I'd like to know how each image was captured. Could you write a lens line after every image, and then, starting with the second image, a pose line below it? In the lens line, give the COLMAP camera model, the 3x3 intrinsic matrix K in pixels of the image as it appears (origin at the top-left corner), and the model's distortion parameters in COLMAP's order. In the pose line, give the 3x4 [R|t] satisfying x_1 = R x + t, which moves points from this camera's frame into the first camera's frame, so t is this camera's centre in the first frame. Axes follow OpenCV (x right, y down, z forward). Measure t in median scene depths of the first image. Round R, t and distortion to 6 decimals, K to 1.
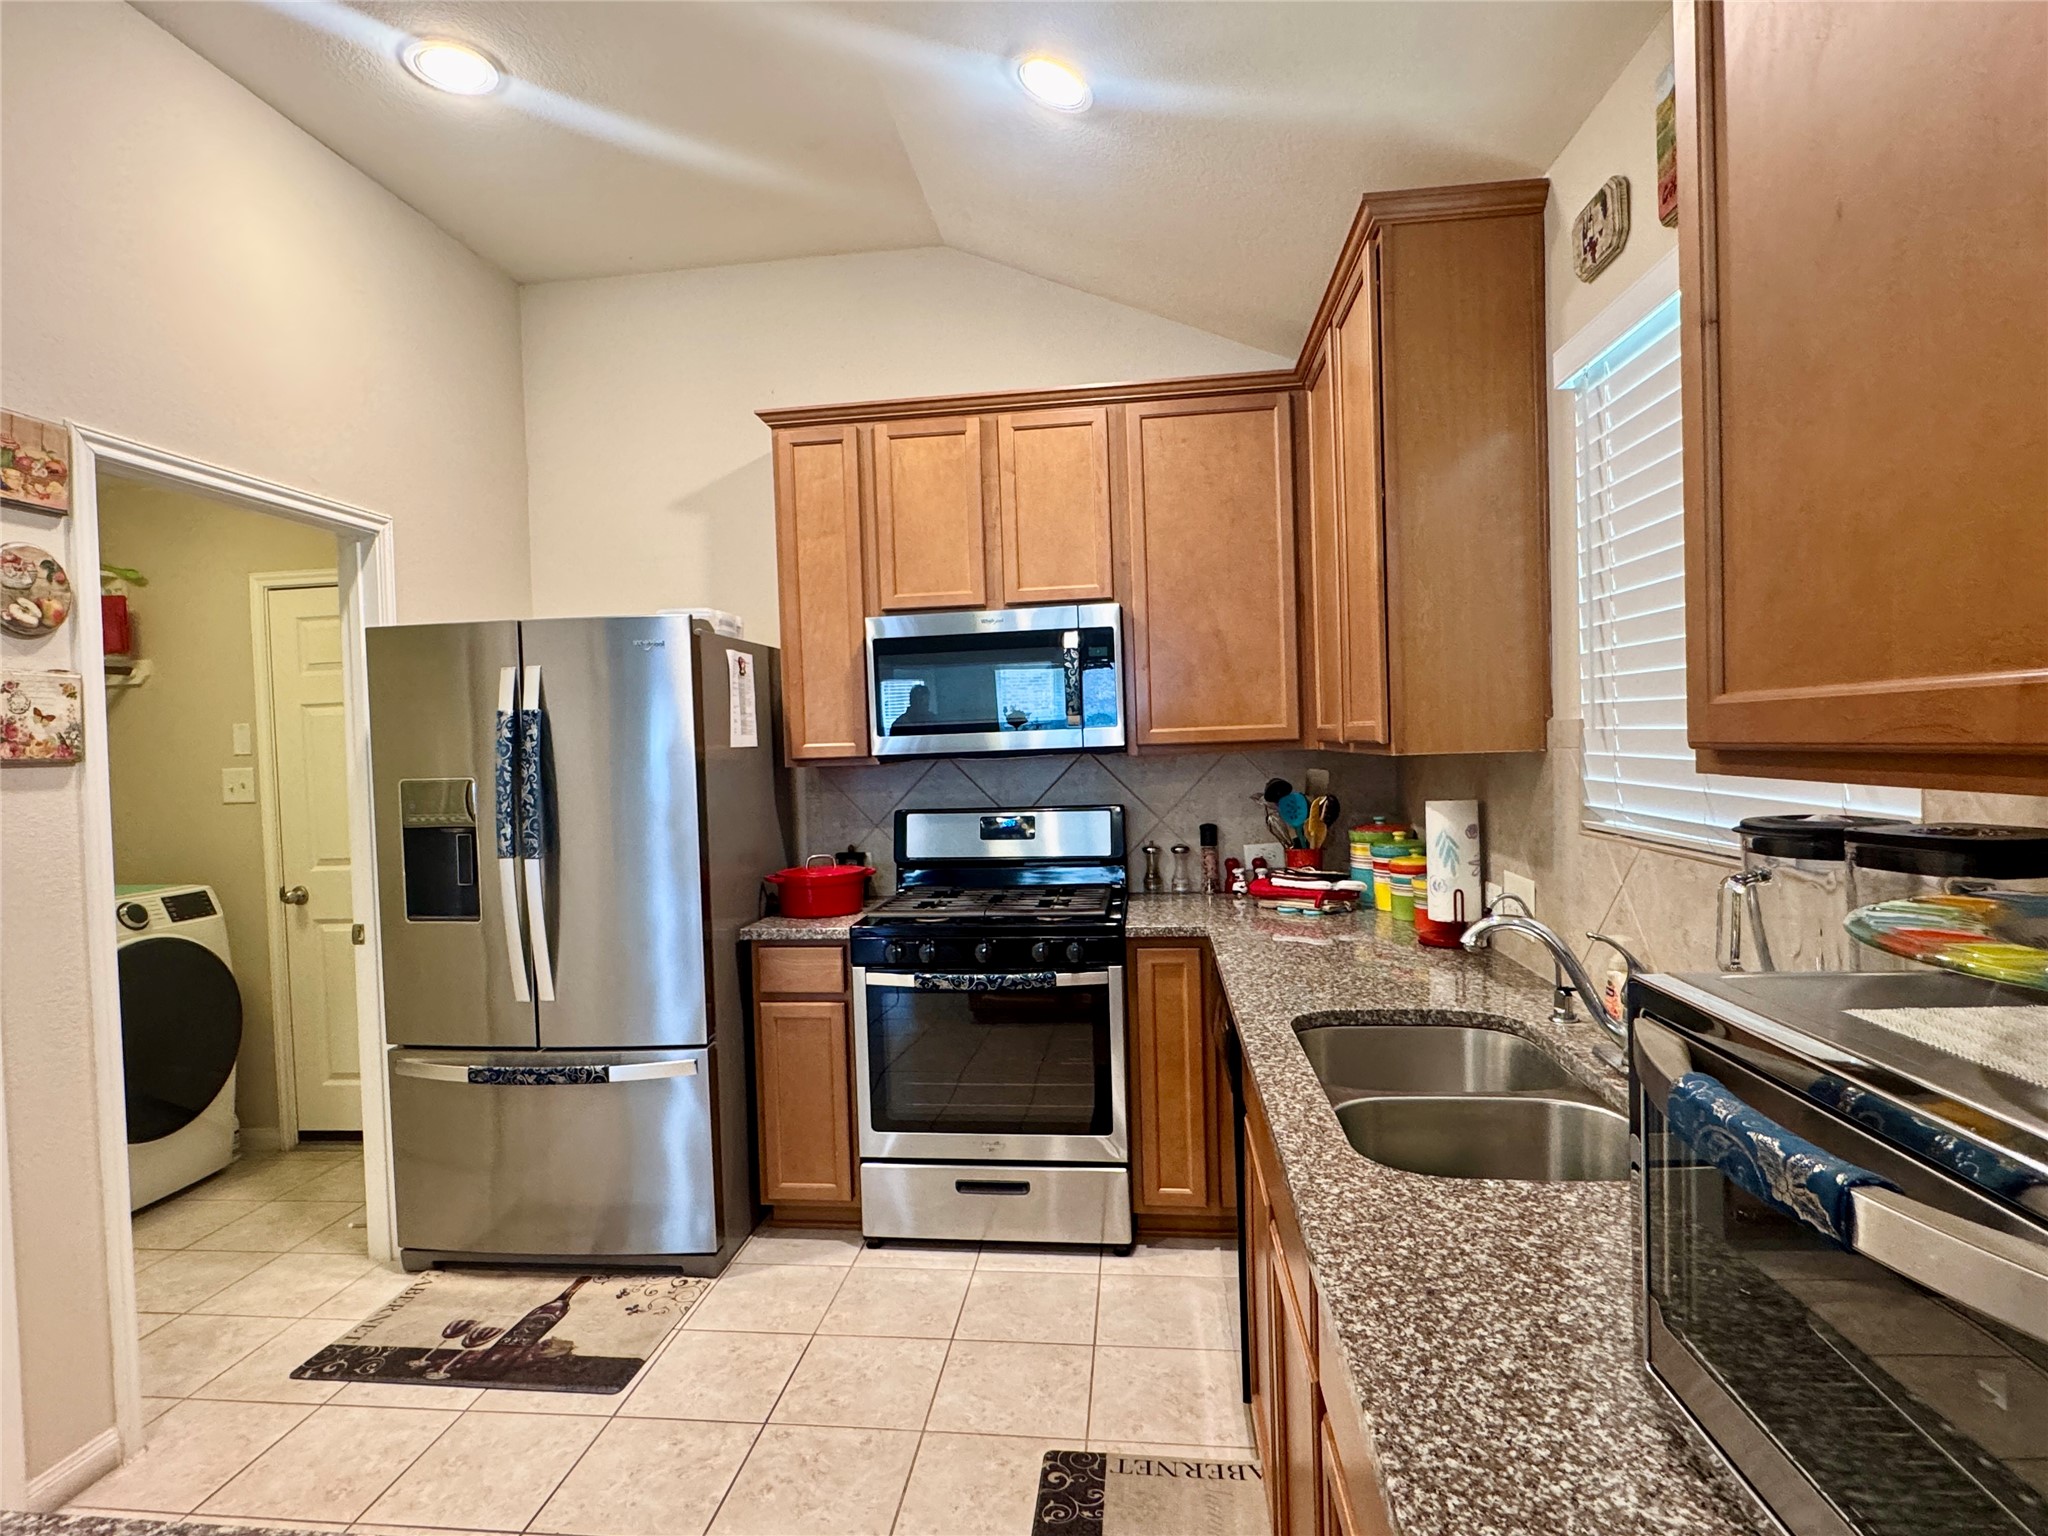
lens RADIAL K [[1072.7, 0, 1024.0], [0, 1072.7, 768.0], [0, 0, 1]] dist [-0.005463, -0.000106]
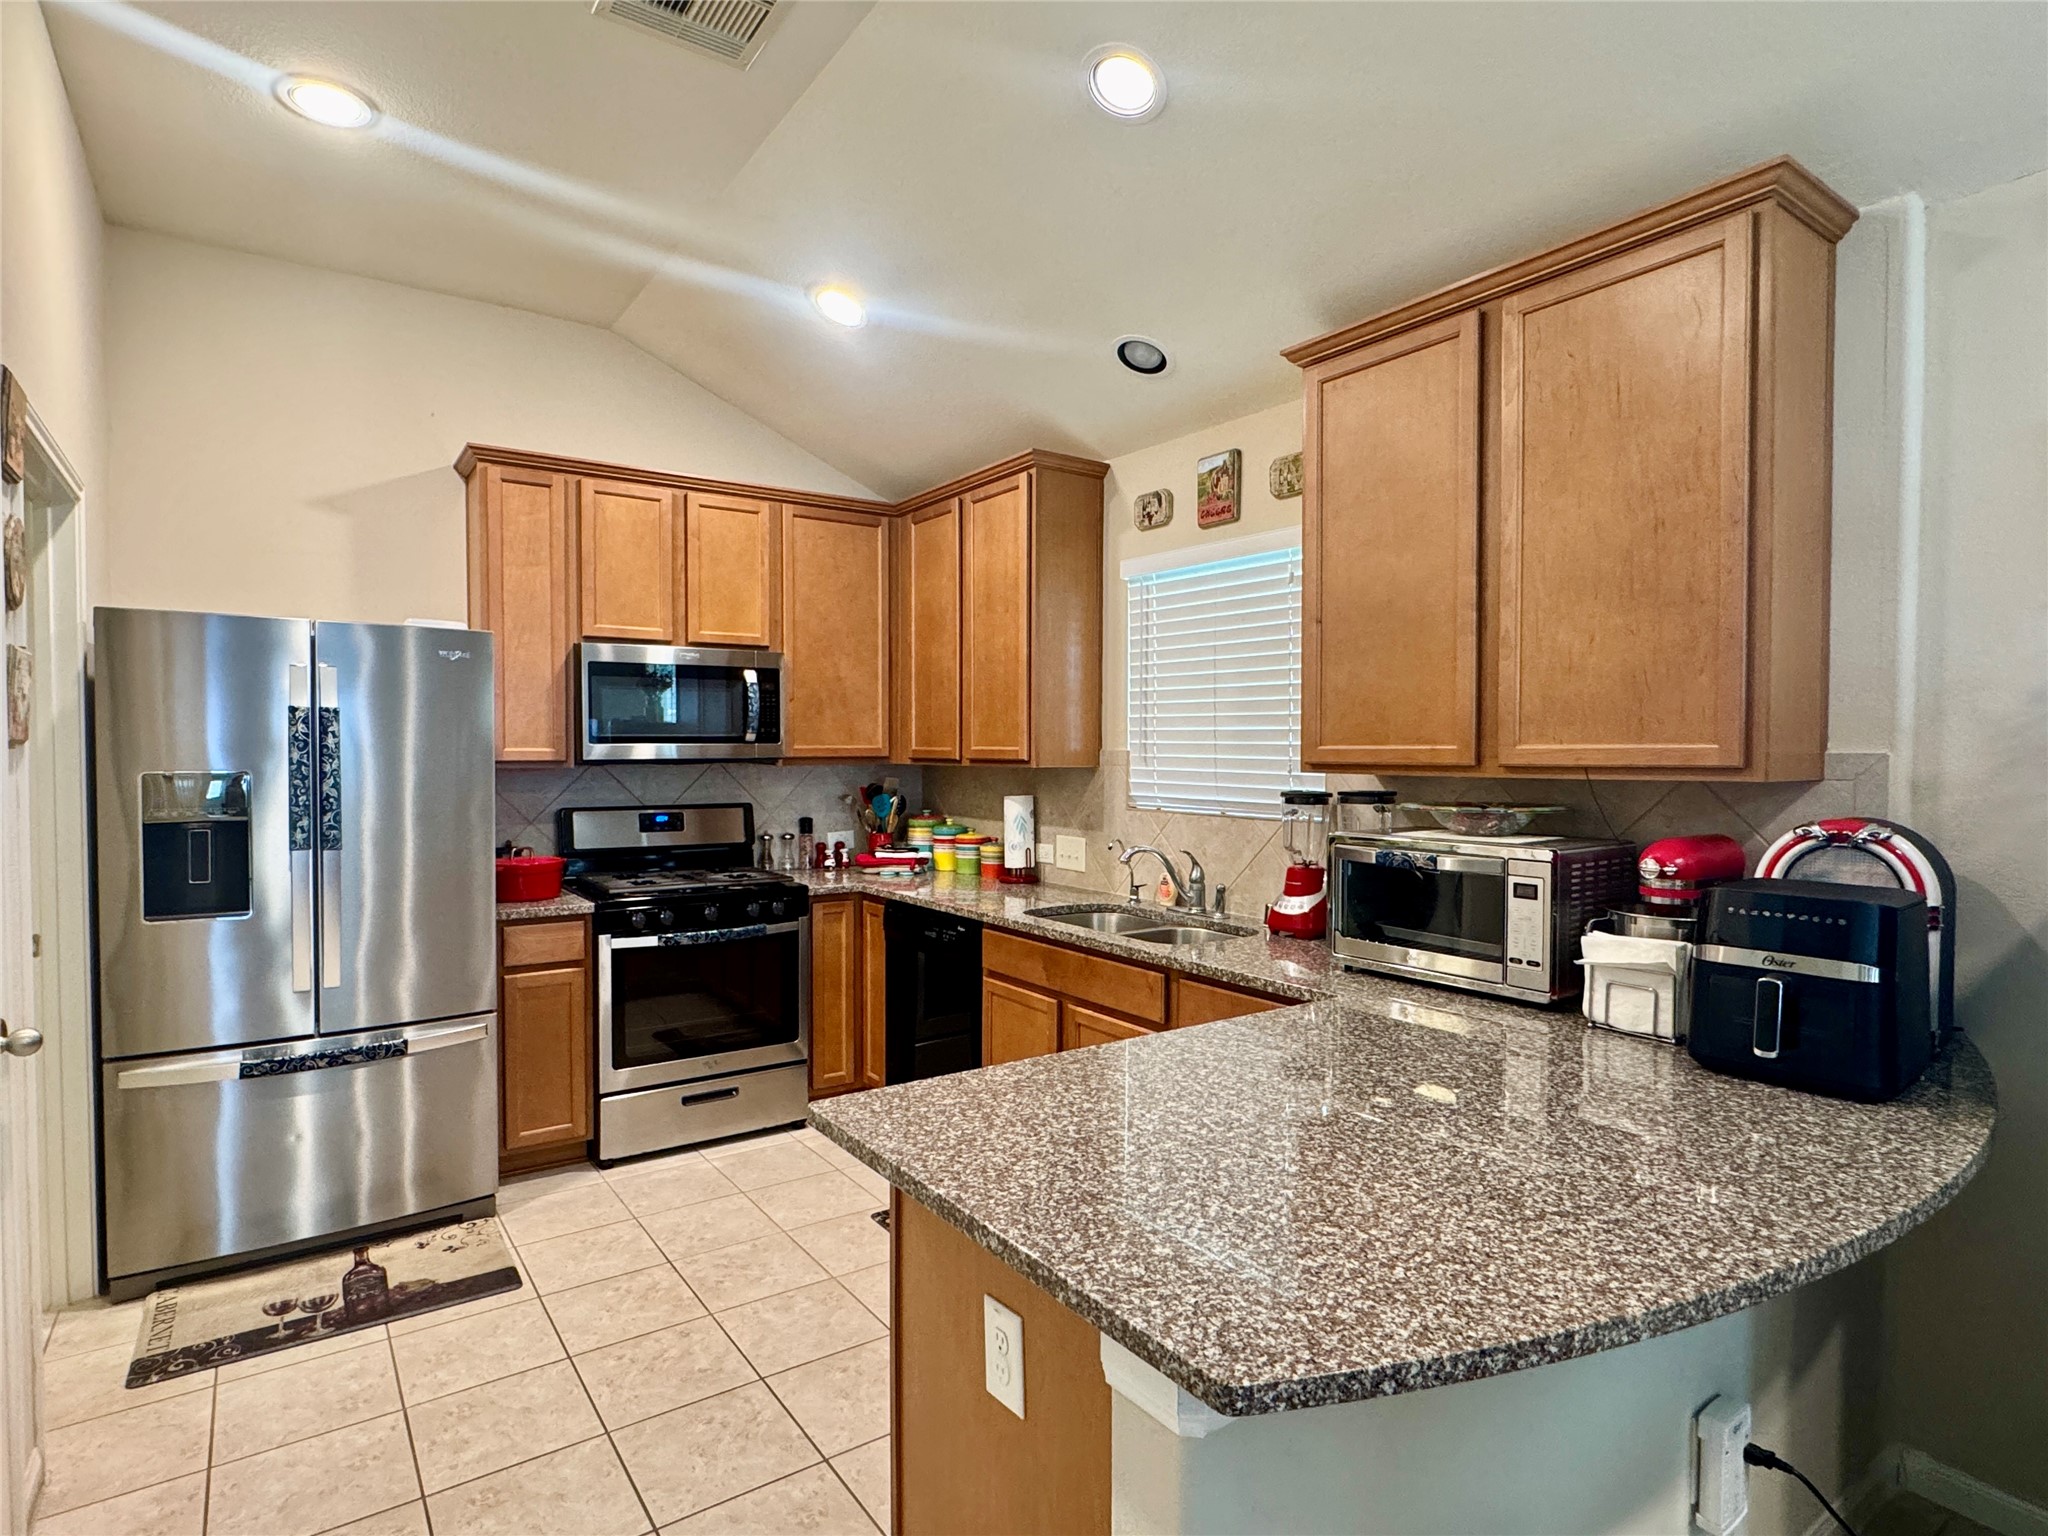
lens RADIAL K [[1072.7, 0, 1024.0], [0, 1072.7, 768.0], [0, 0, 1]] dist [-0.005463, -0.000106]
pose [[0.746035, 0.020758, 0.665583, -0.617493], [-0.008610, 0.999731, -0.021528, 0.020338], [-0.665851, 0.010329, 0.746014, -0.218232]]
